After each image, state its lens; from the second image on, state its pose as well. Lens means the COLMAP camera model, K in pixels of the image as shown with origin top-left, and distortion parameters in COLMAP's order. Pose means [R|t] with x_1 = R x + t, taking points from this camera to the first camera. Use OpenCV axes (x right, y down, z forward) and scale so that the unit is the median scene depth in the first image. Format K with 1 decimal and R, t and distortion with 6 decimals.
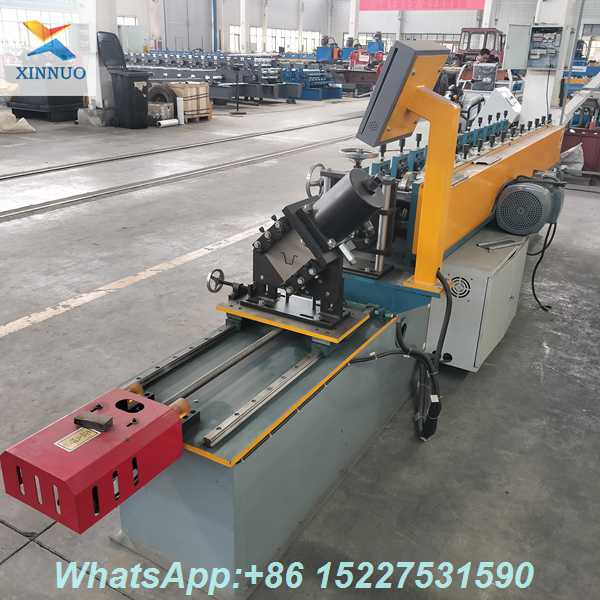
lens RADIAL K [[608.3, 0, 299.9], [0, 608.3, 299.4], [0, 0, 1]] dist [0.009877, 0.000000]
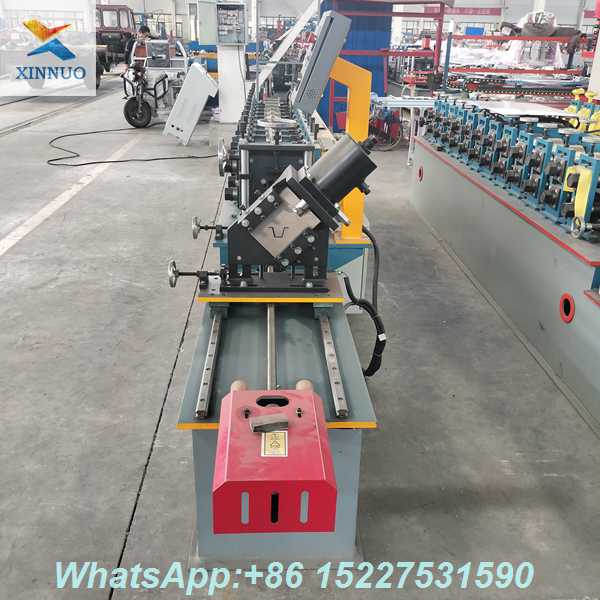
lens RADIAL K [[608.3, 0, 298.9], [0, 608.3, 300.7], [0, 0, 1]] dist [0.009877, 0.000000]
pose [[0.839356, -0.222036, 0.496166, -0.137621], [0.206126, 0.974611, 0.087442, -0.010045], [-0.502984, 0.028878, 0.863813, 0.034319]]
